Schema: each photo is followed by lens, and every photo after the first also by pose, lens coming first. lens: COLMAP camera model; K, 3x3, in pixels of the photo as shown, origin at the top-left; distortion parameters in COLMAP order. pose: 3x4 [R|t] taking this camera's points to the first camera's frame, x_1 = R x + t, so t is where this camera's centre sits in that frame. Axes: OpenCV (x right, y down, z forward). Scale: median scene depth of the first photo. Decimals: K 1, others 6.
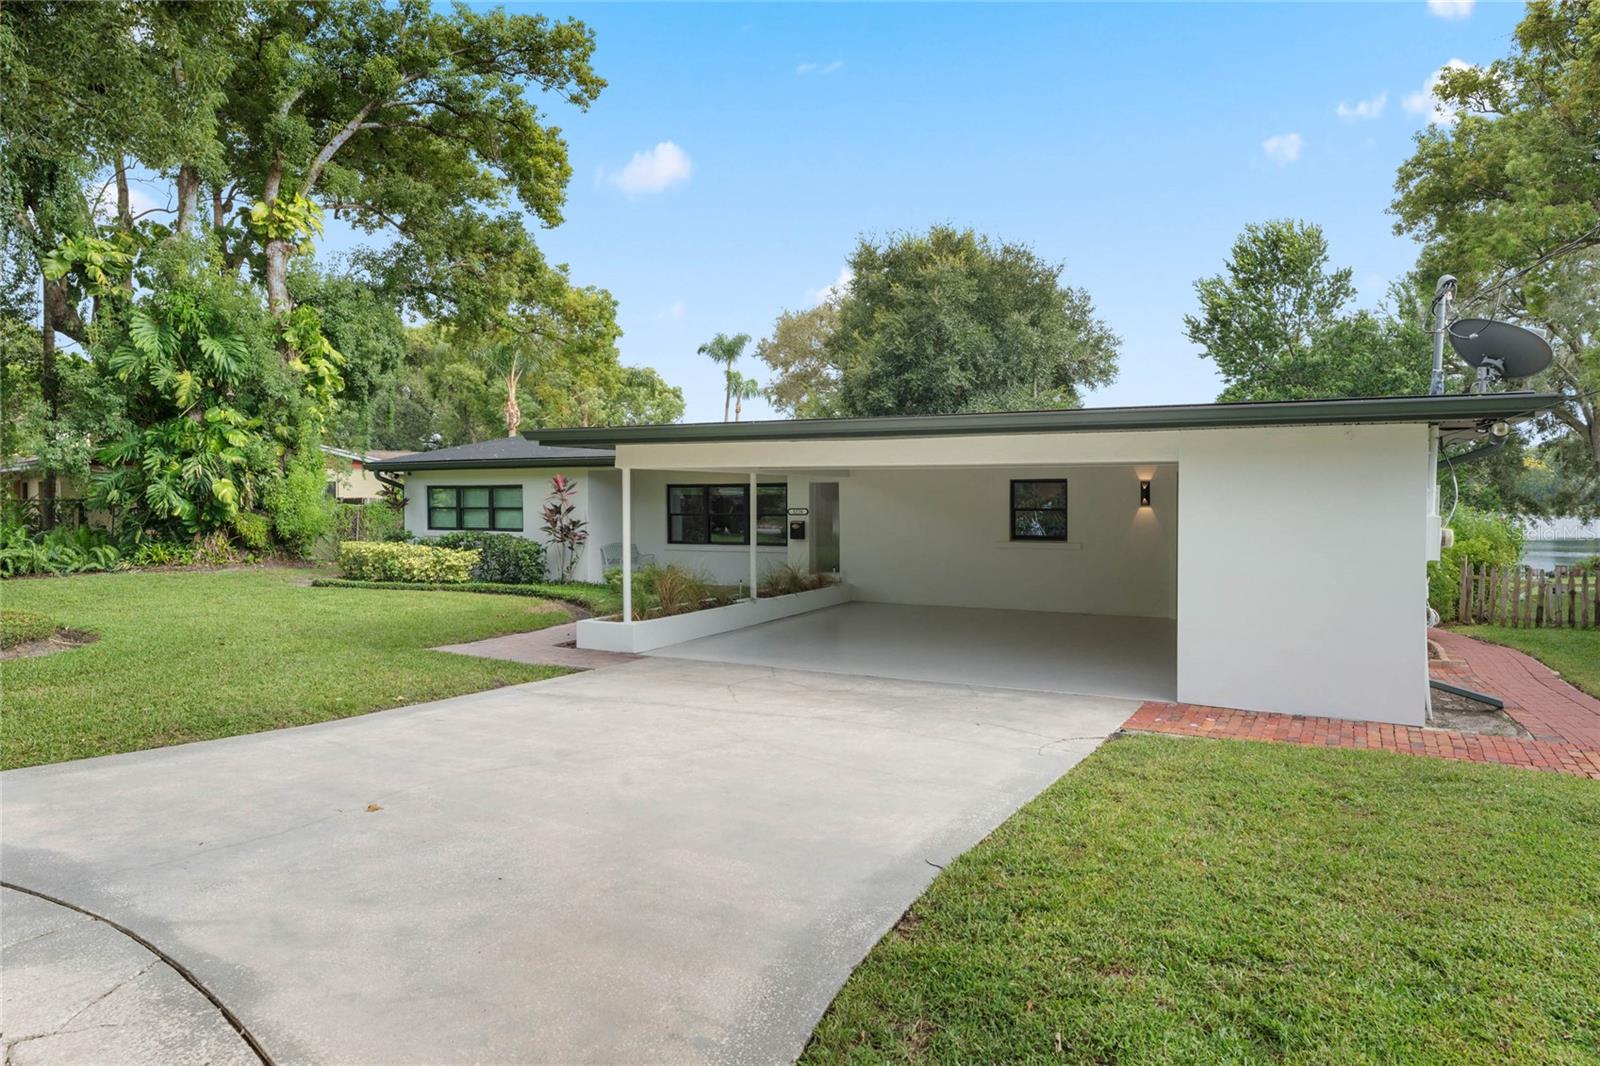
lens RADIAL K [[978.8, 0, 806.1], [0, 978.8, 528.2], [0, 0, 1]] dist [-0.004708, -0.003131]
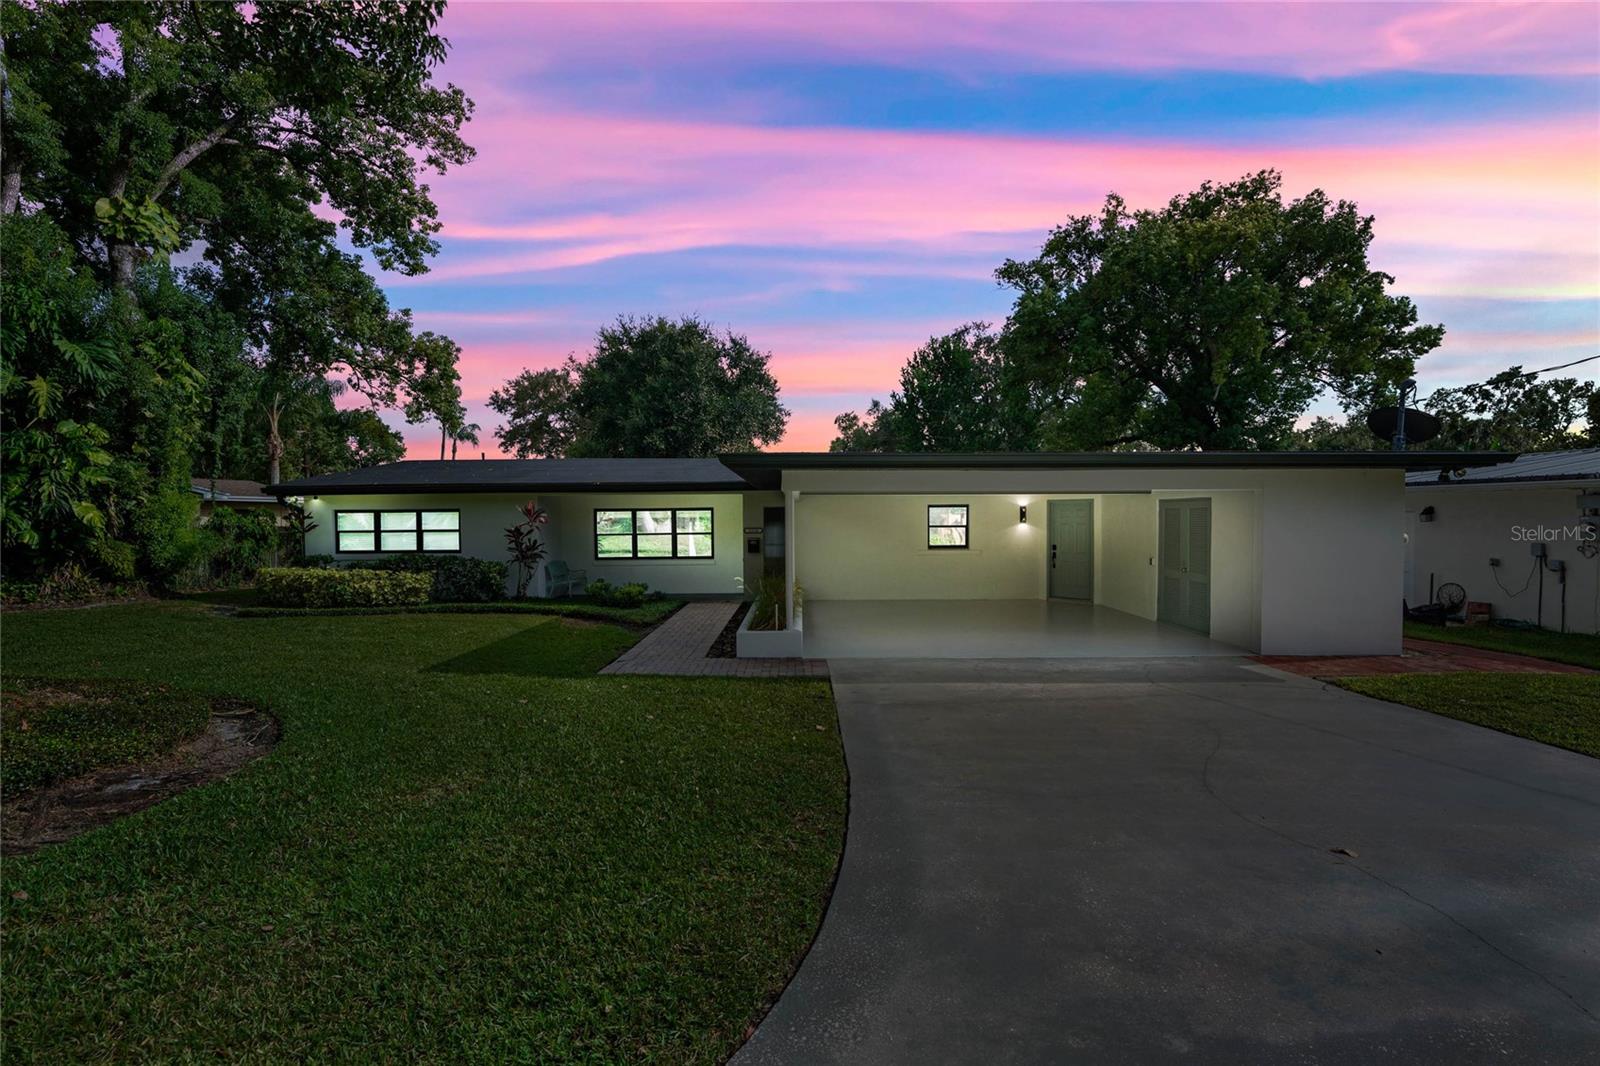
lens RADIAL K [[695.7, 0, 790.7], [0, 695.7, 532.2], [0, 0, 1]] dist [-0.001151, 0.000179]
pose [[0.898795, -0.013920, 0.438149, -0.287397], [0.020356, 0.999743, -0.009997, -0.004001], [-0.437897, 0.017904, 0.898847, 0.154493]]
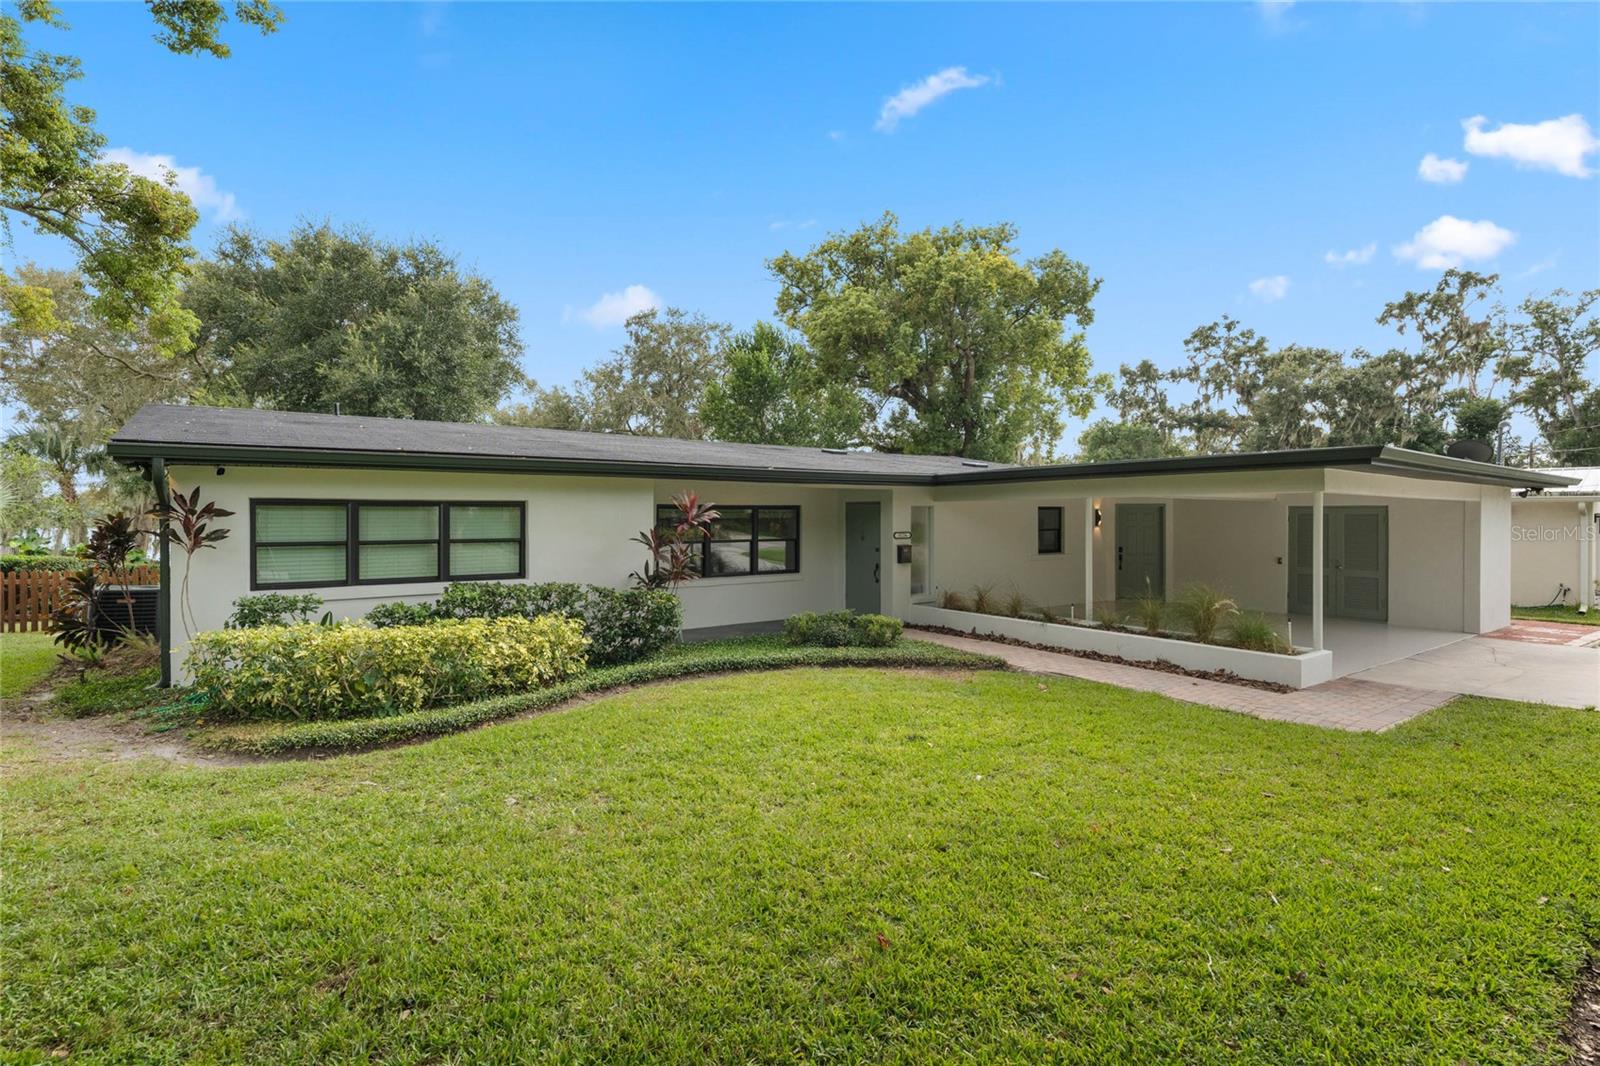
lens RADIAL K [[741.0, 0, 803.9], [0, 741.0, 529.2], [0, 0, 1]] dist [-0.001889, -0.000036]
pose [[0.472146, -0.011229, 0.881449, -0.588091], [0.028923, 0.999578, -0.002759, -0.019734], [-0.881046, 0.026797, 0.472271, 0.596658]]
